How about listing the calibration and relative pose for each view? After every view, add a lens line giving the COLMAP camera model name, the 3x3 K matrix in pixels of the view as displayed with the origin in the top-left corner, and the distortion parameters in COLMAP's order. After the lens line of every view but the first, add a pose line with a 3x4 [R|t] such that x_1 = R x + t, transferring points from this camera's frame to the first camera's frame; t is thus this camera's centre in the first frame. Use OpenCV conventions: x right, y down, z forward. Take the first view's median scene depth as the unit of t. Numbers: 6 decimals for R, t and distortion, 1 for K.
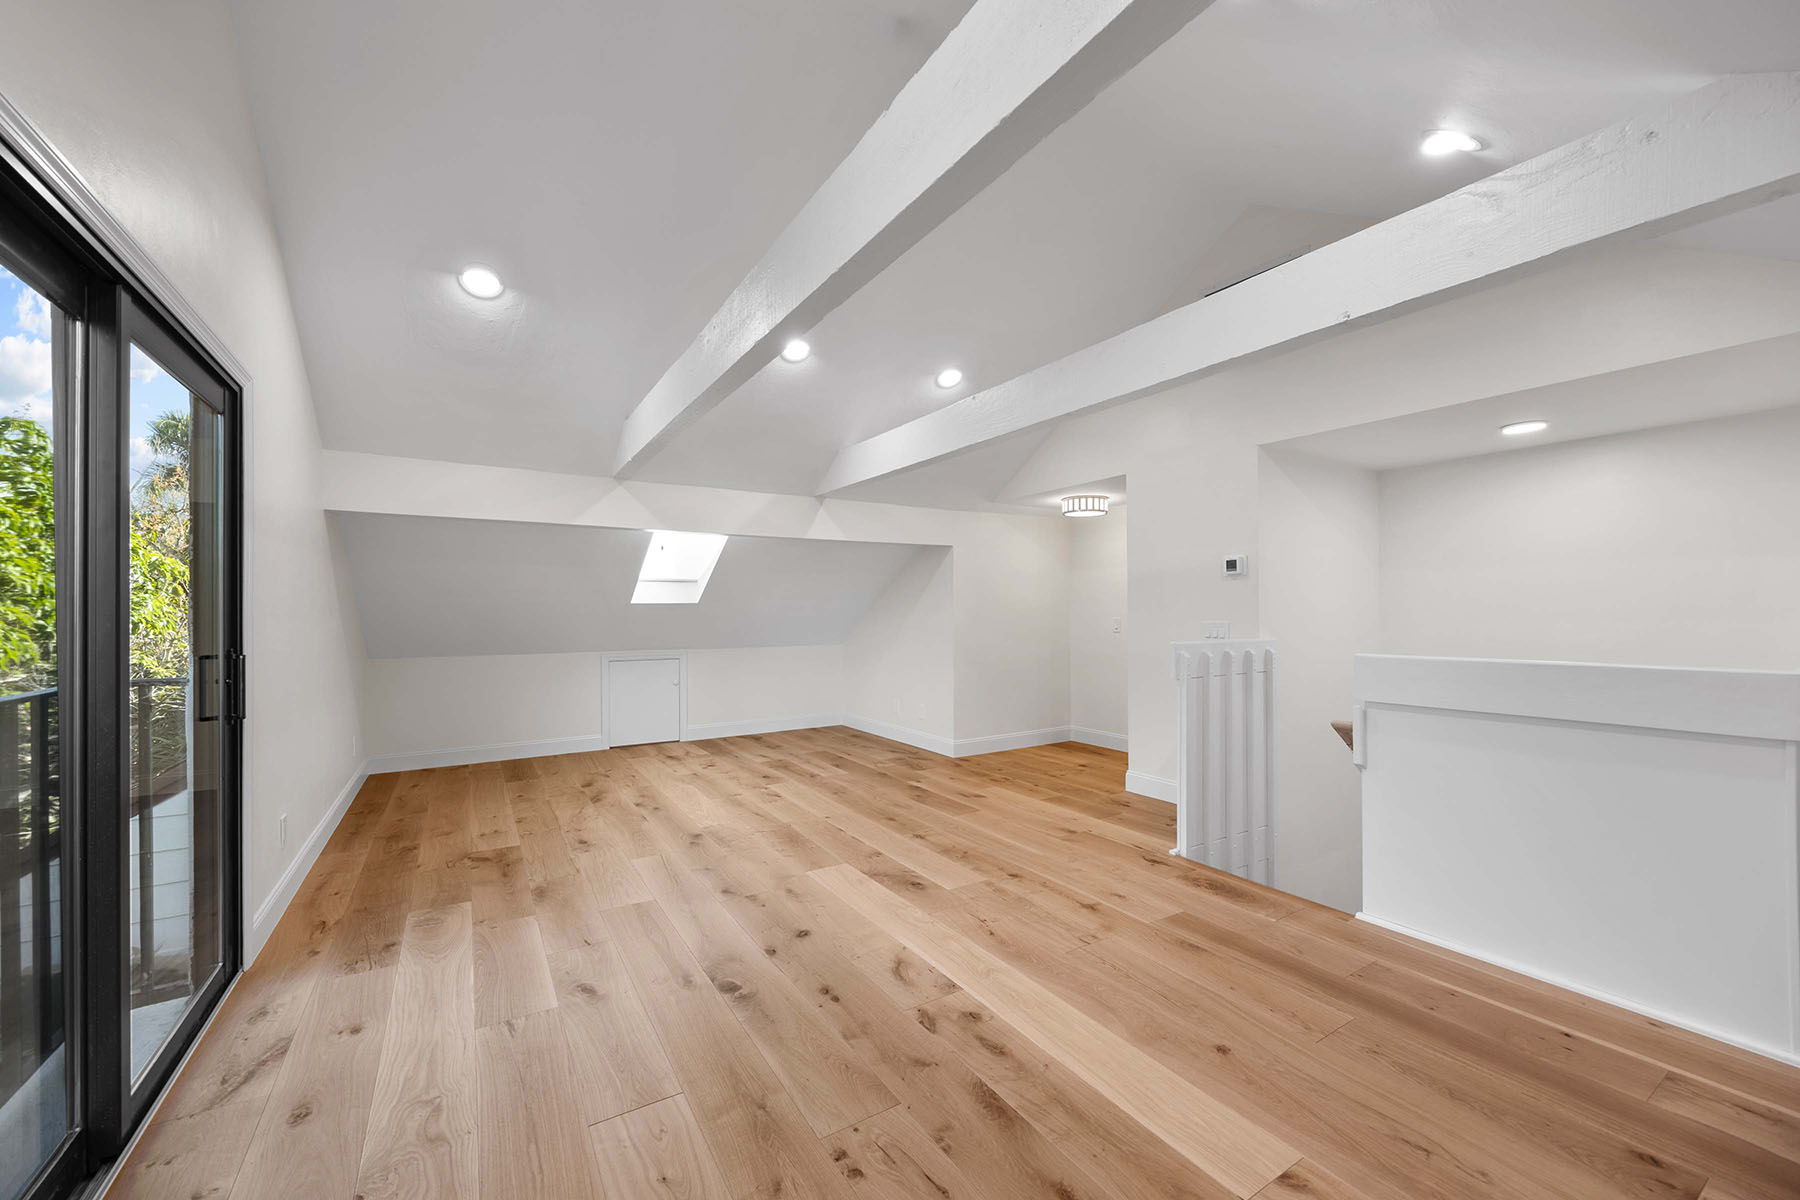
lens RADIAL K [[700.6, 0, 903.1], [0, 700.6, 616.1], [0, 0, 1]] dist [-0.002210, 0.000138]
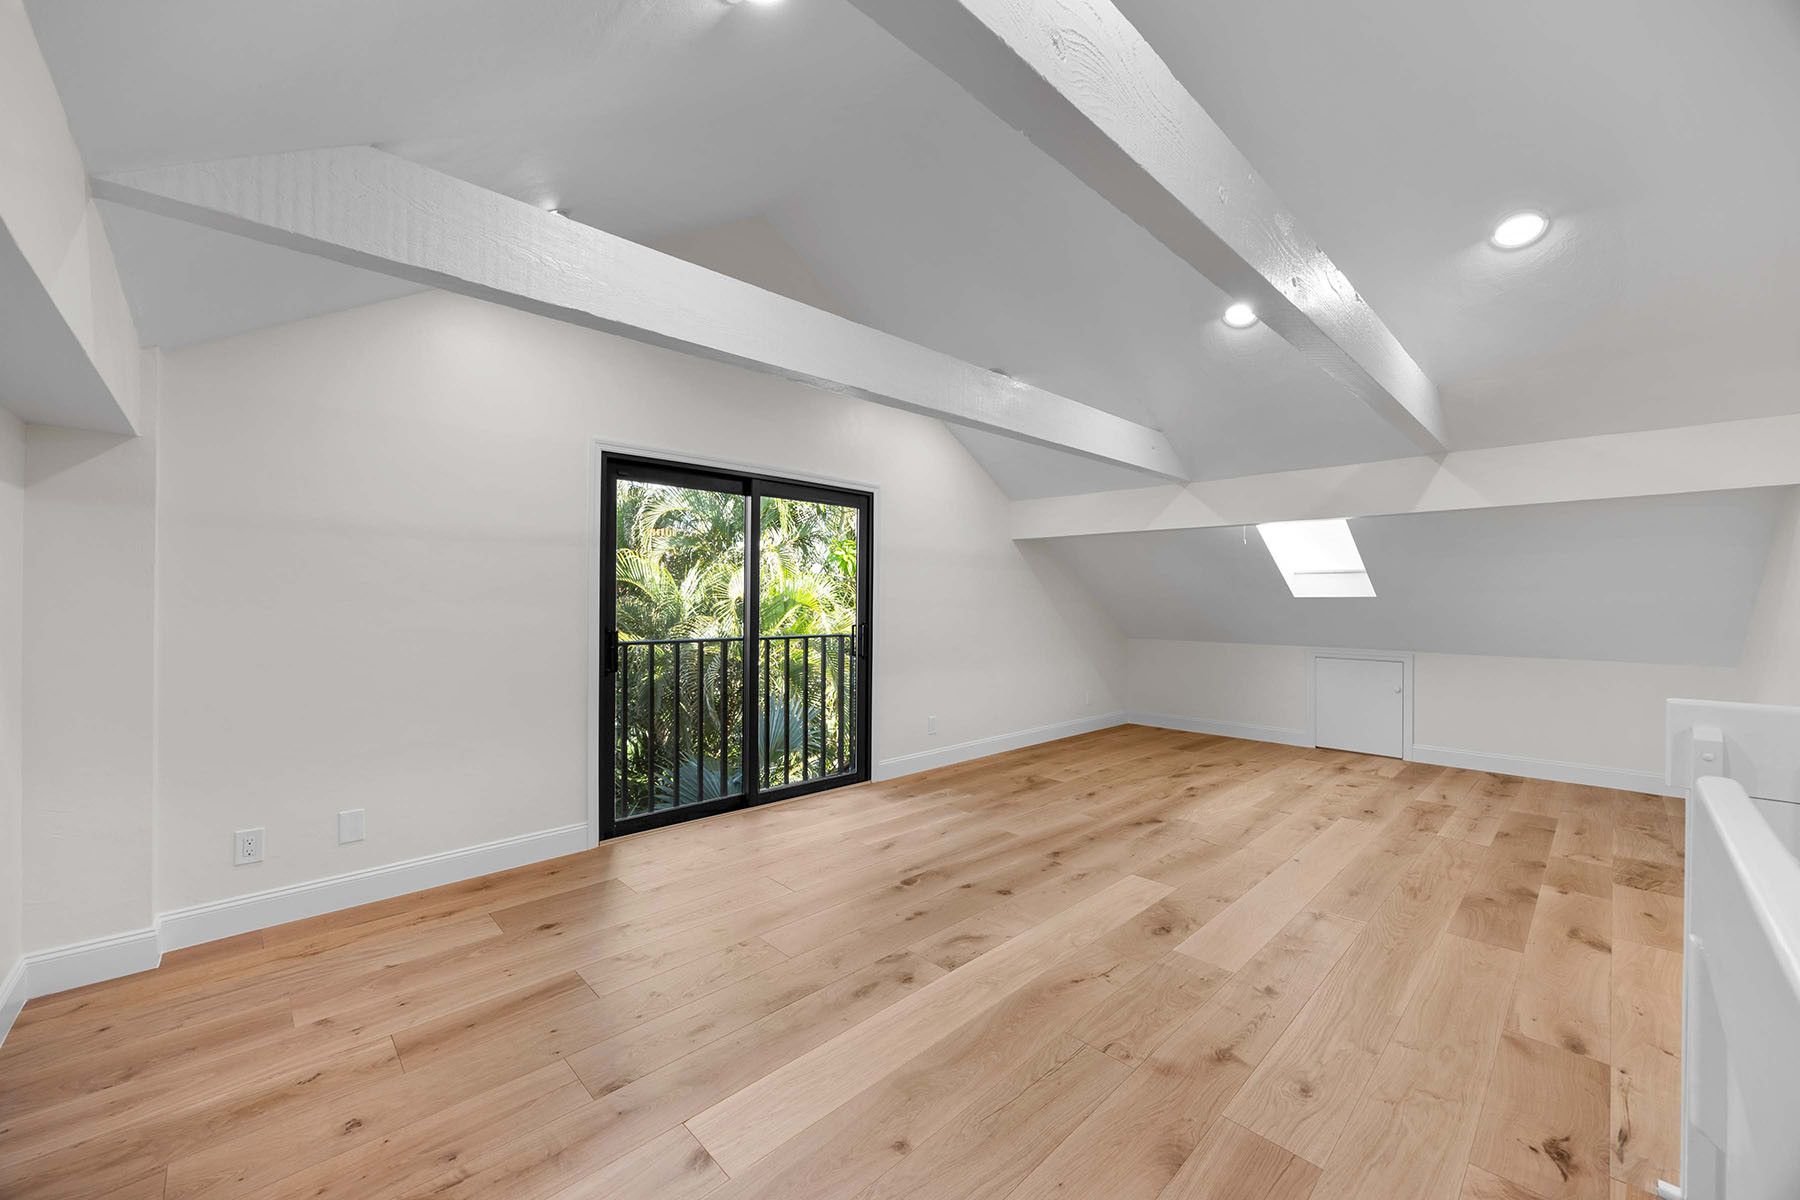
lens RADIAL K [[700.6, 0, 914.6], [0, 700.6, 598.3], [0, 0, 1]] dist [-0.002210, 0.000138]
pose [[0.217209, 0.004428, -0.976115, 0.681480], [-0.014263, 0.999897, 0.001362, -0.014740], [0.976021, 0.013627, 0.217250, 0.446081]]
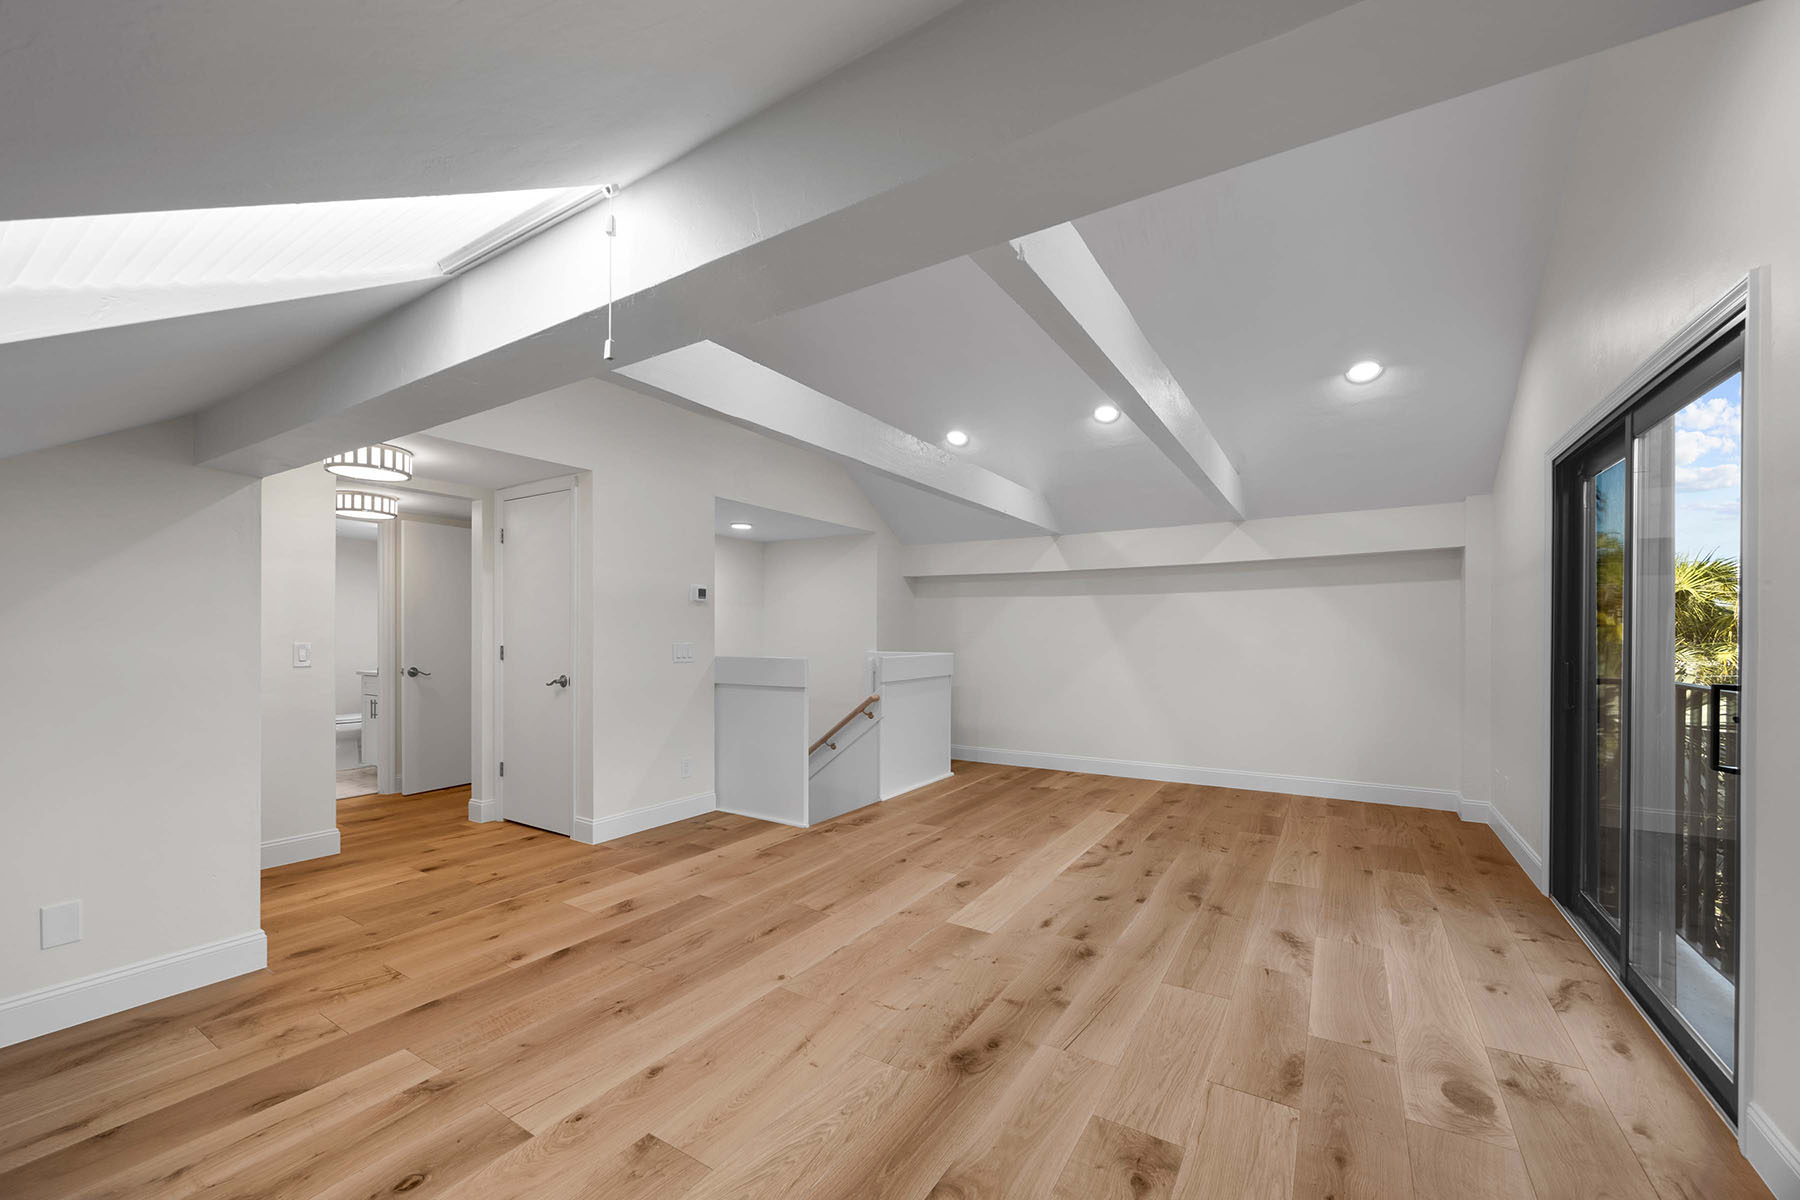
lens RADIAL K [[700.6, 0, 913.0], [0, 700.6, 636.7], [0, 0, 1]] dist [-0.002210, 0.000138]
pose [[-0.445476, 0.002205, 0.895291, -0.790679], [0.006470, 0.999979, 0.000756, 0.001504], [-0.895271, 0.006129, -0.445481, 1.342769]]
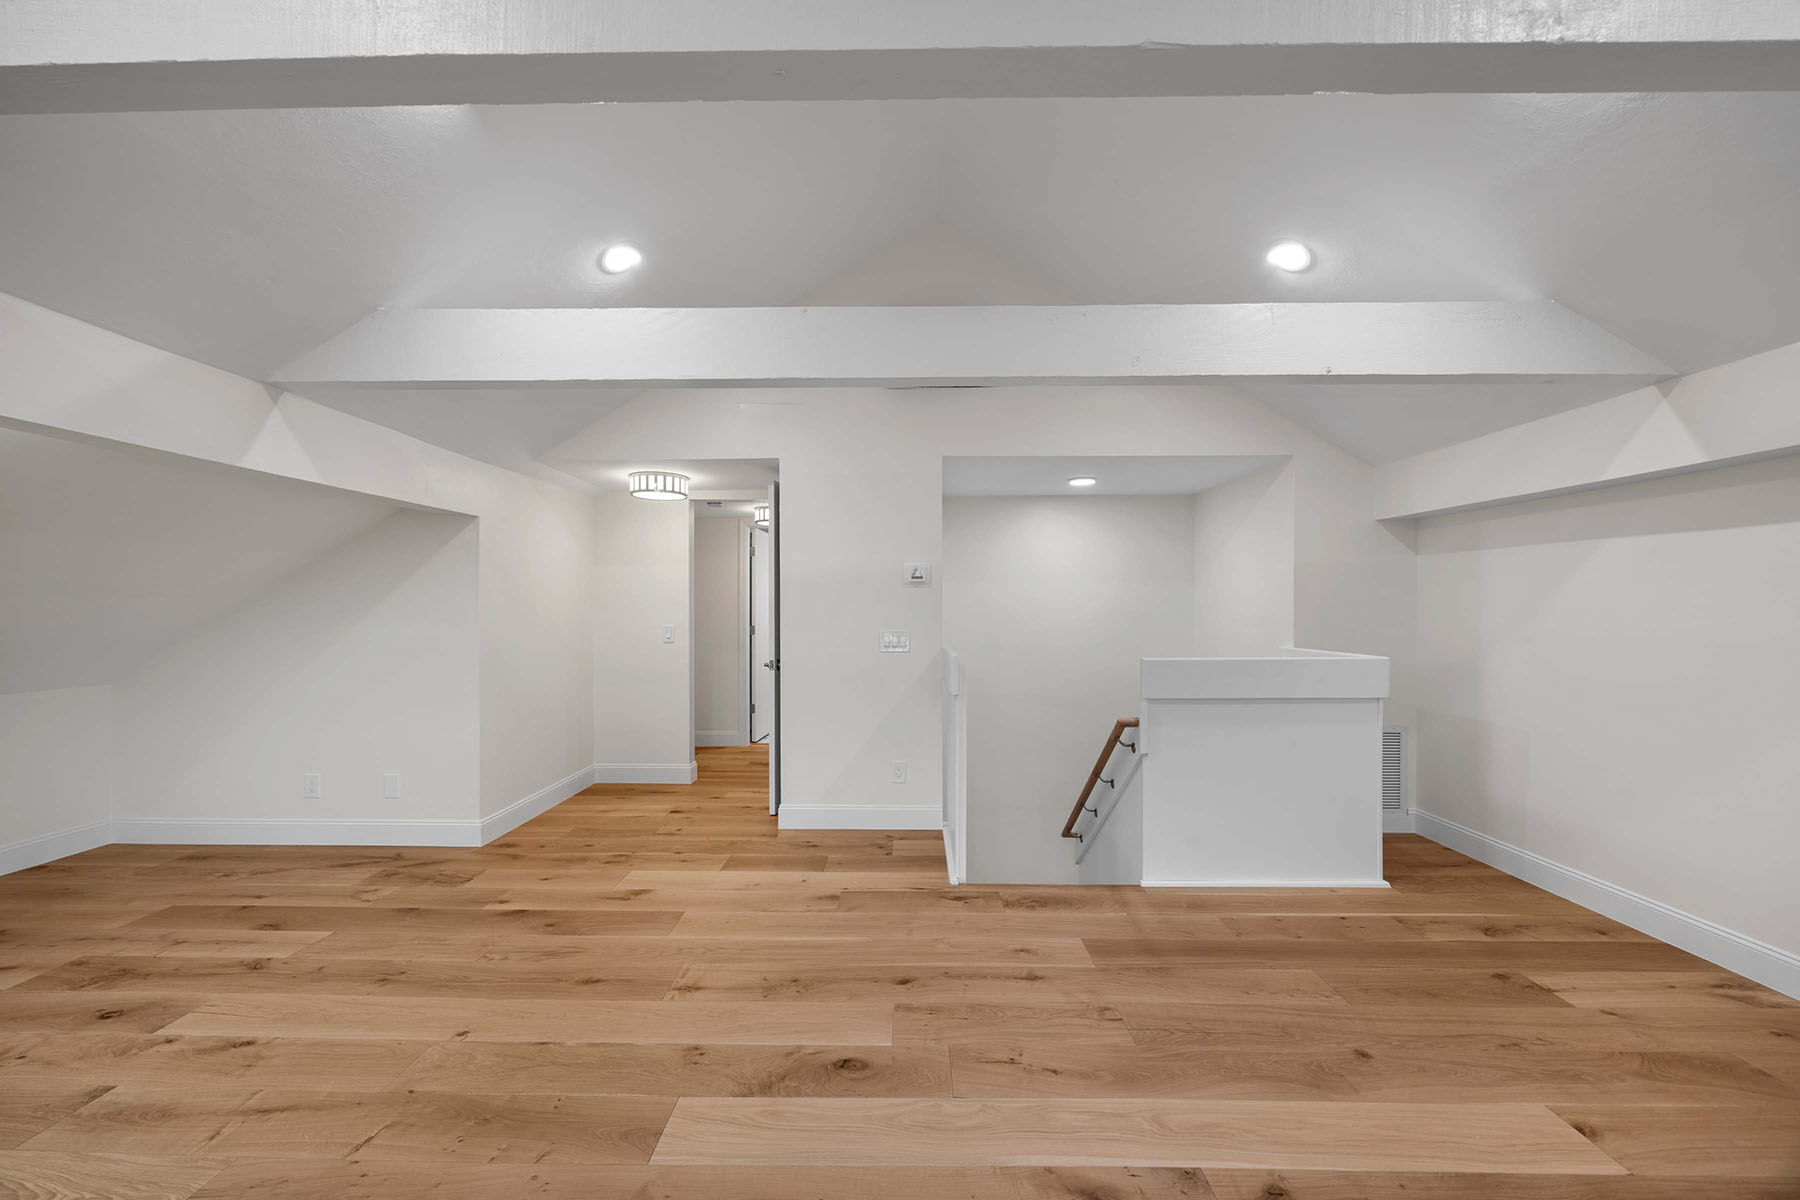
lens RADIAL K [[700.6, 0, 891.8], [0, 700.6, 602.4], [0, 0, 1]] dist [-0.002210, 0.000138]
pose [[0.549748, 0.015042, 0.835195, -0.417836], [0.004159, 0.999776, -0.020743, -0.009548], [-0.835320, 0.014877, 0.549563, 0.540314]]
